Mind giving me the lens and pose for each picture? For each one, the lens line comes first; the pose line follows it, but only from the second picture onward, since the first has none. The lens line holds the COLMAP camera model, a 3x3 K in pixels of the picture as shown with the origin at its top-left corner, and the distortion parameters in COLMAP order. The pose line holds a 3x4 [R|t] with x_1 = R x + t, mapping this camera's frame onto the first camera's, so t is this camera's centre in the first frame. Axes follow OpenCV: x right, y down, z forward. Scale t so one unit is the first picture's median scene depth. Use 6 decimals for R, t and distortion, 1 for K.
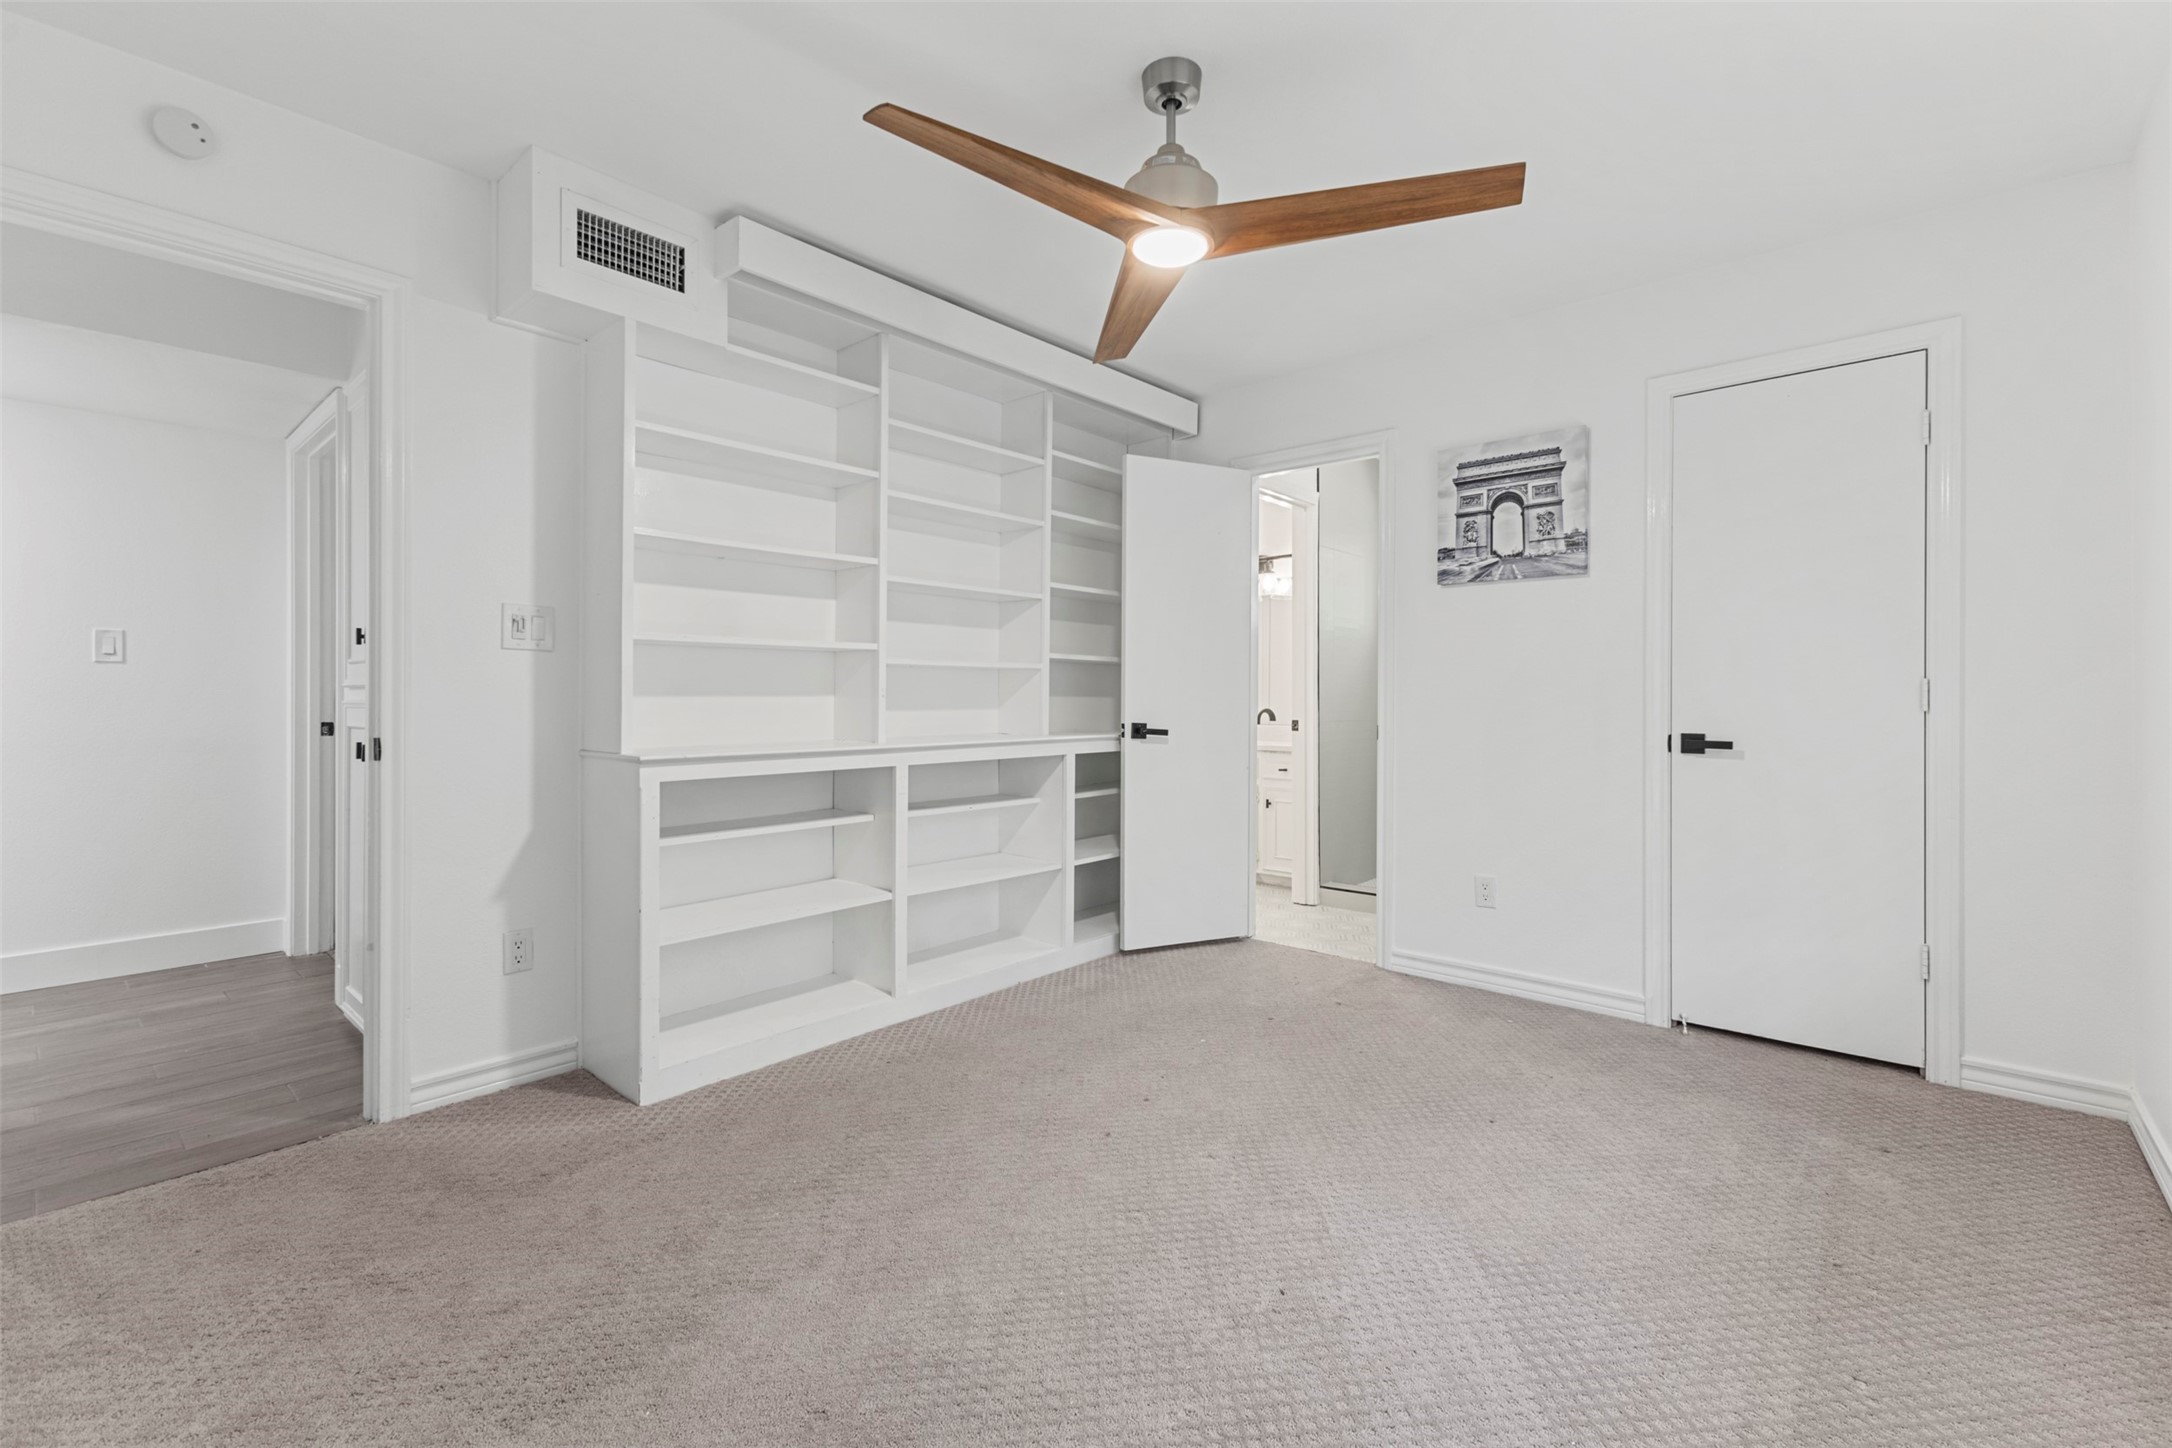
lens RADIAL K [[939.0, 0, 1077.2], [0, 939.0, 706.4], [0, 0, 1]] dist [0.006551, 0.000646]
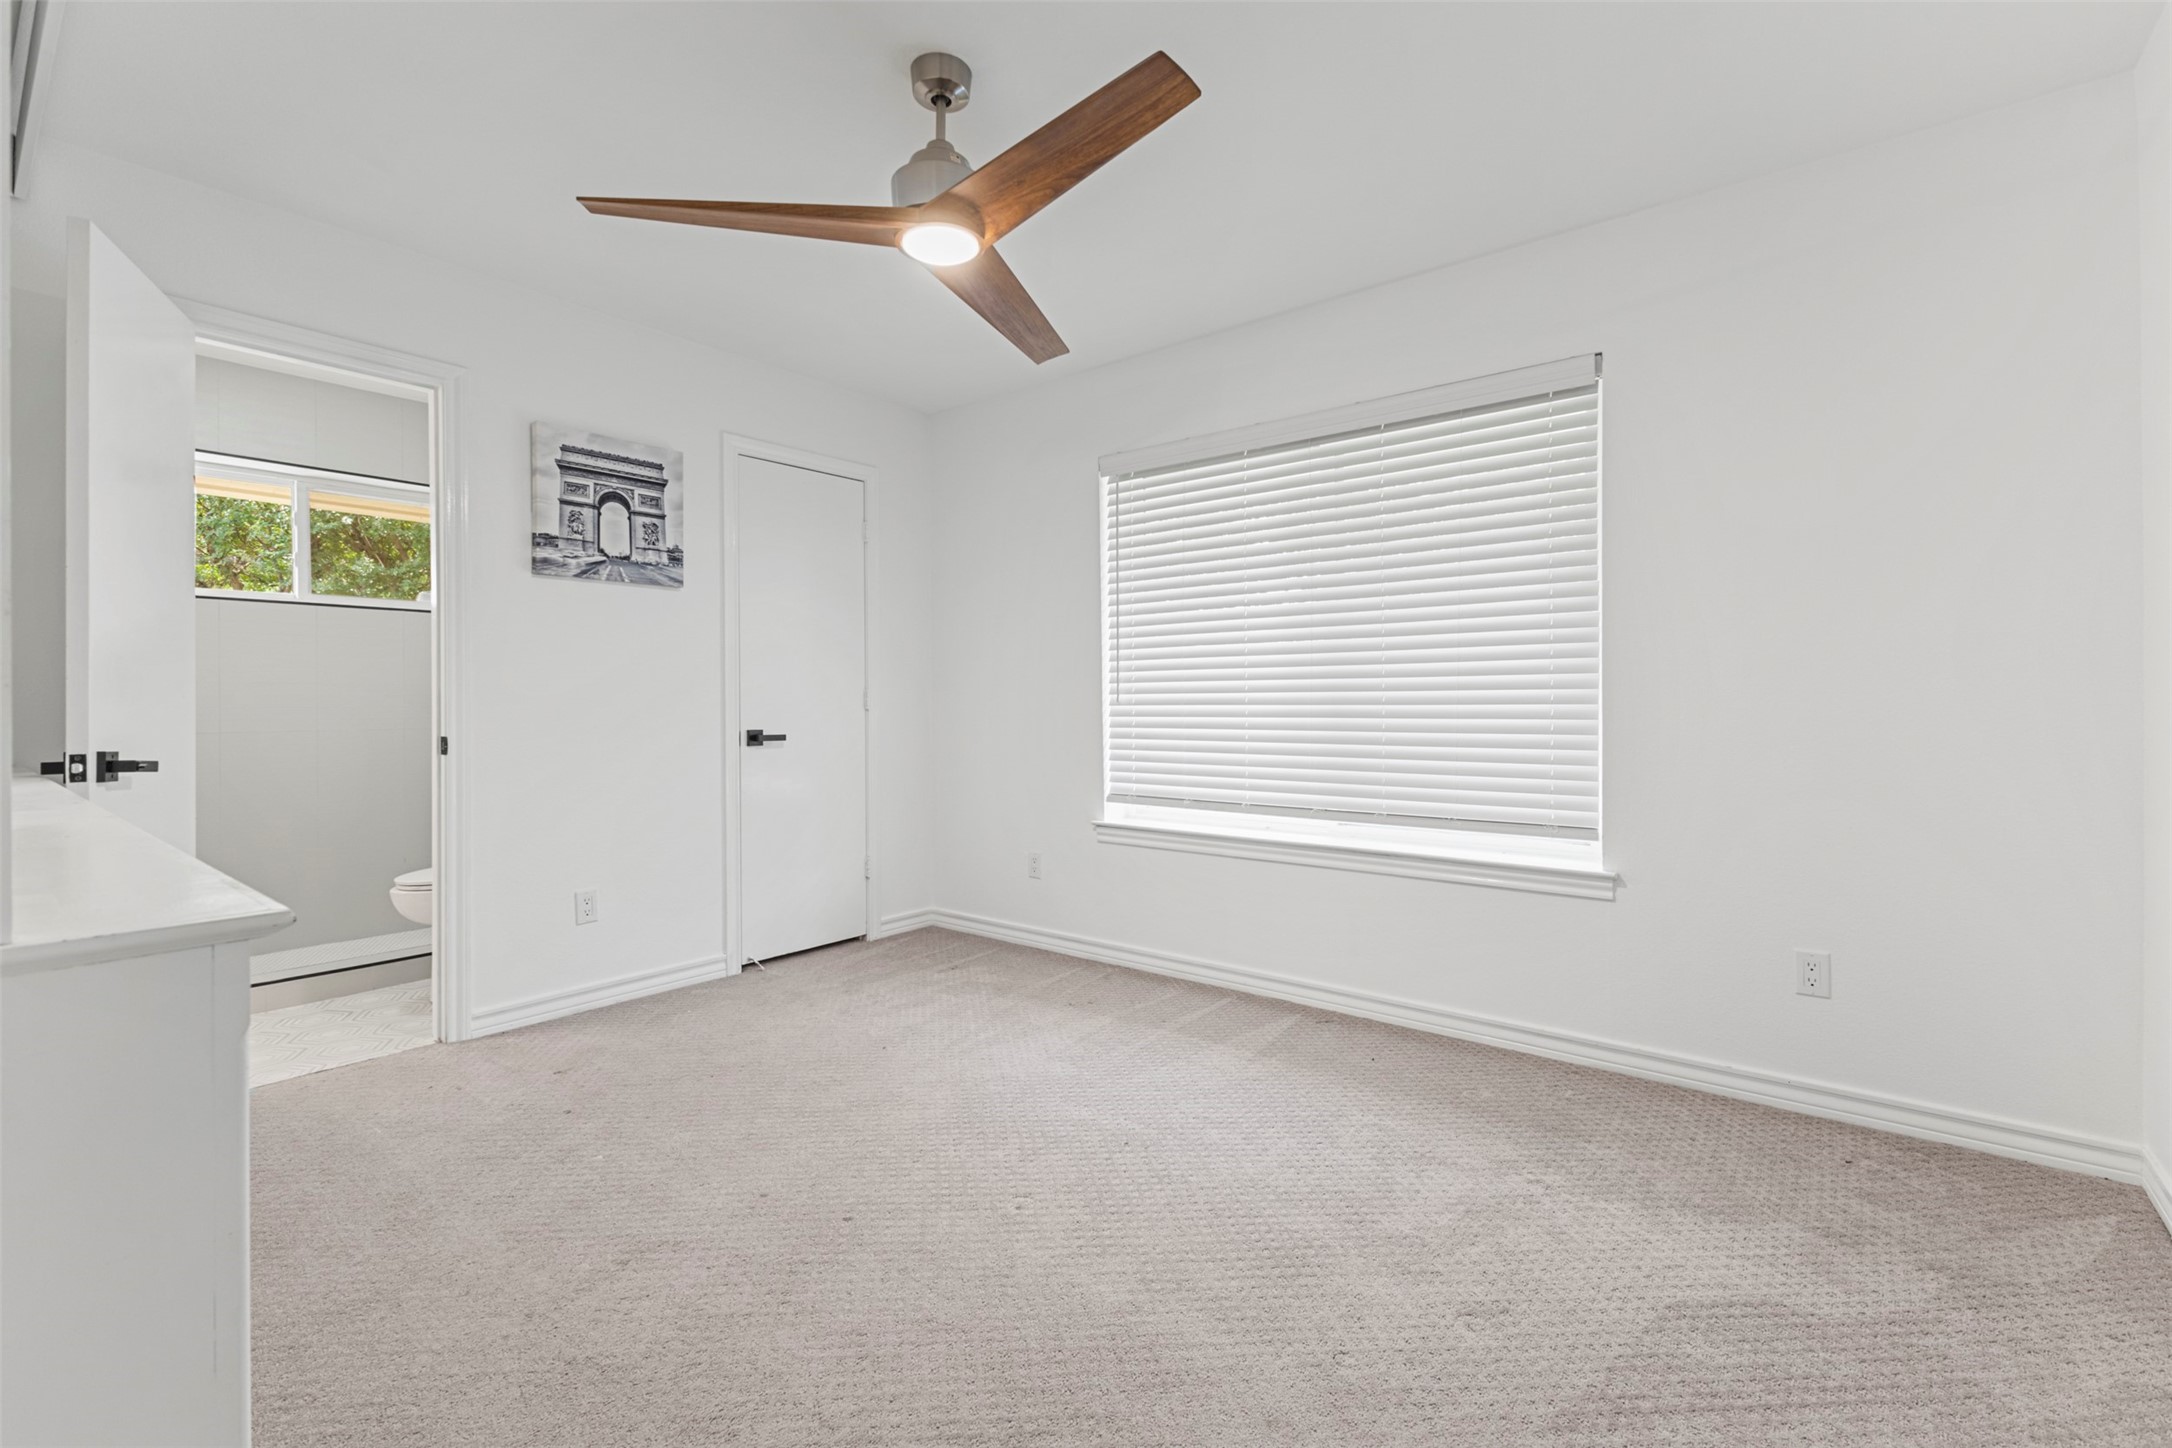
lens RADIAL K [[939.0, 0, 1077.7], [0, 939.0, 715.9], [0, 0, 1]] dist [0.006551, 0.000646]
pose [[-0.048729, -0.012629, 0.998732, -0.546505], [0.016301, 0.999777, 0.013437, 0.000642], [-0.998679, 0.016936, -0.048512, 0.564570]]
